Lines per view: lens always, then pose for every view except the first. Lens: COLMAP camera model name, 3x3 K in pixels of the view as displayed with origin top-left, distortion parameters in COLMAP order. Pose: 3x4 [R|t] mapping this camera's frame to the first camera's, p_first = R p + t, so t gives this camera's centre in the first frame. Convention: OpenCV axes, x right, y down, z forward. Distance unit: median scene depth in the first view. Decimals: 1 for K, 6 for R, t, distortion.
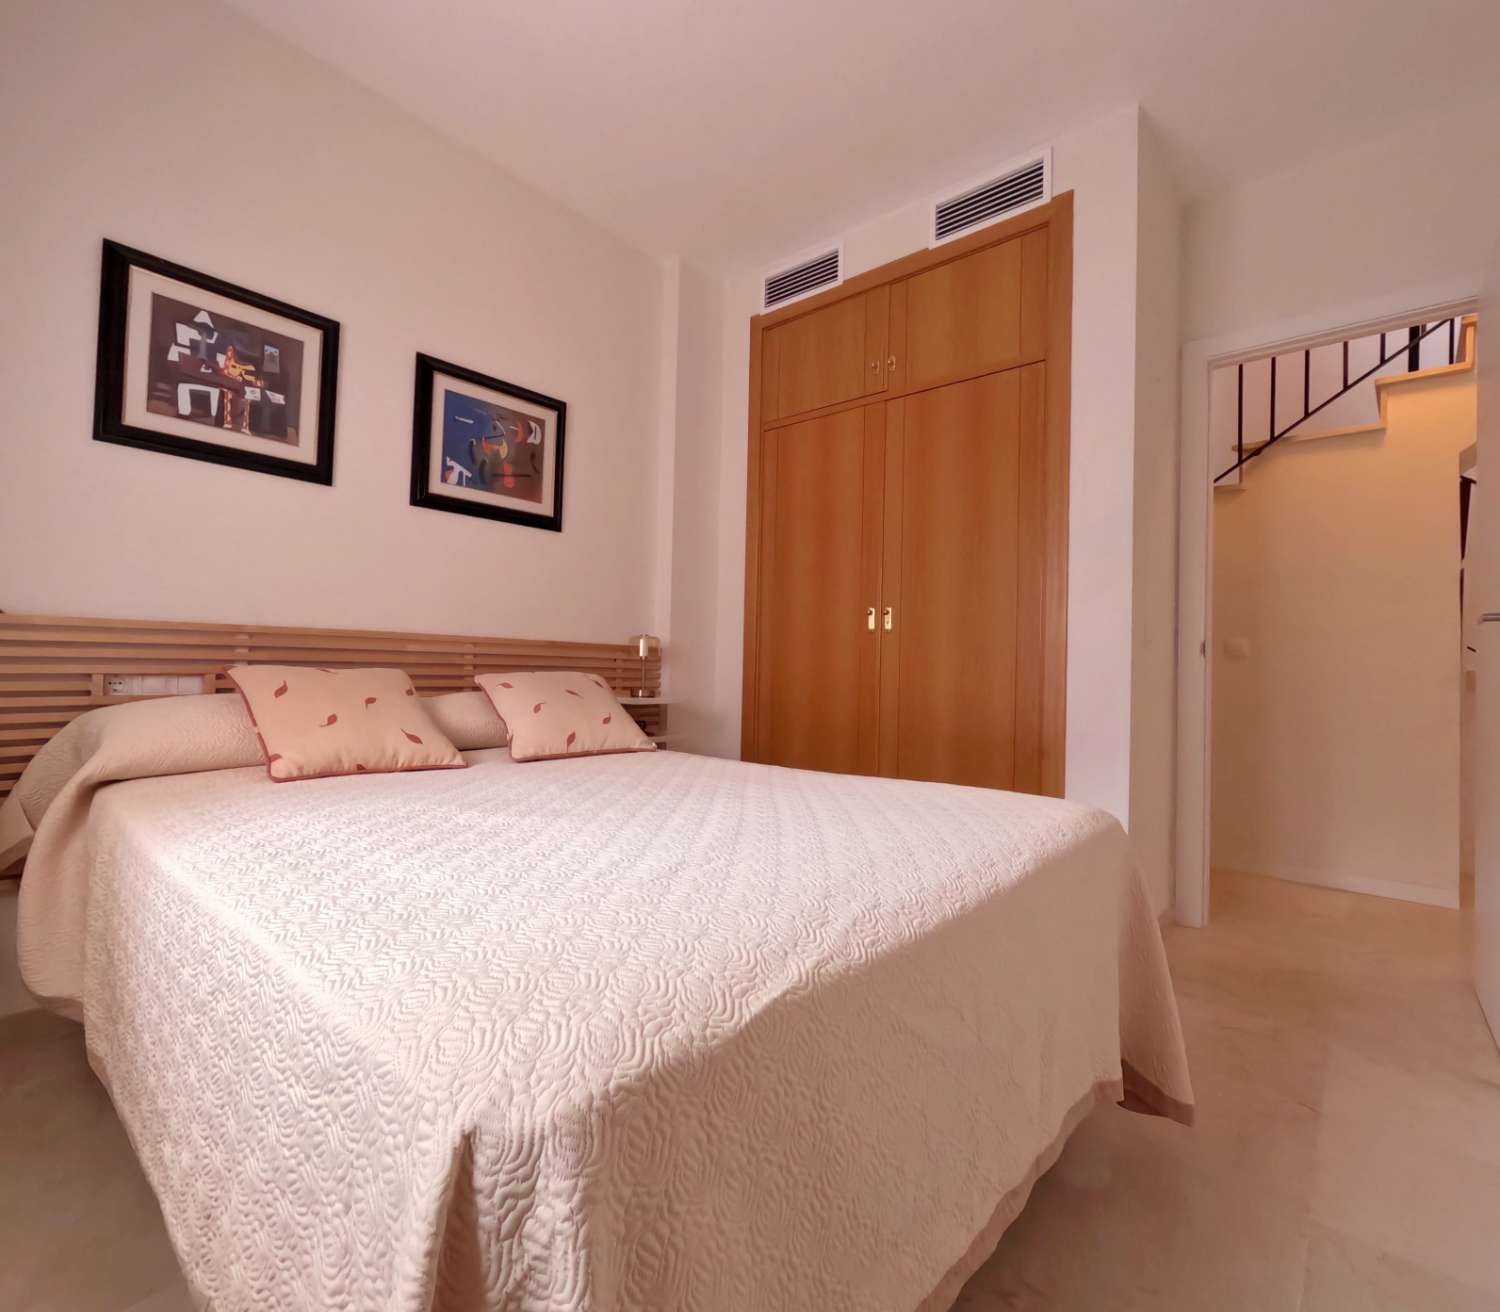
lens RADIAL K [[747.1, 0, 744.1], [0, 747.1, 657.7], [0, 0, 1]] dist [-0.008126, 0.006200]
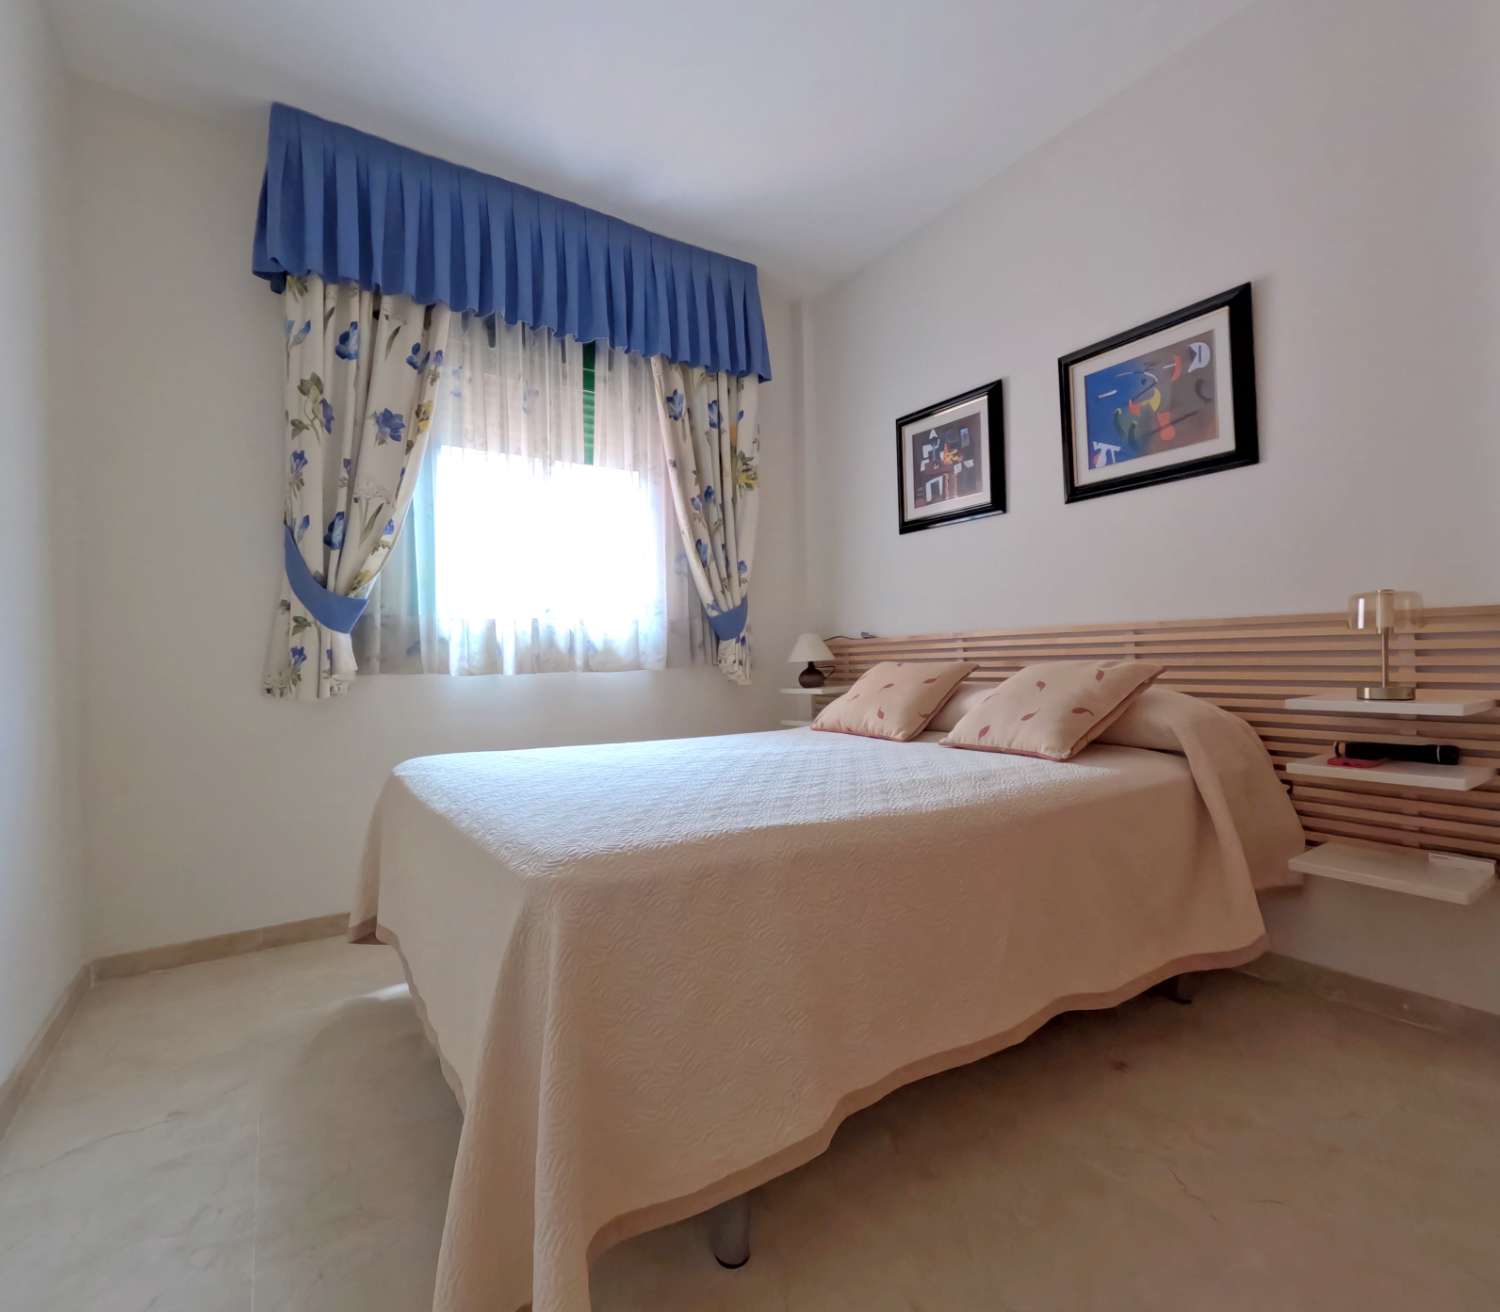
lens RADIAL K [[747.1, 0, 743.9], [0, 747.1, 649.6], [0, 0, 1]] dist [-0.008126, 0.006200]
pose [[-0.299143, -0.034046, -0.953601, 0.729521], [0.024962, 0.998742, -0.043488, 0.035697], [0.953882, -0.036813, -0.297917, 0.940127]]
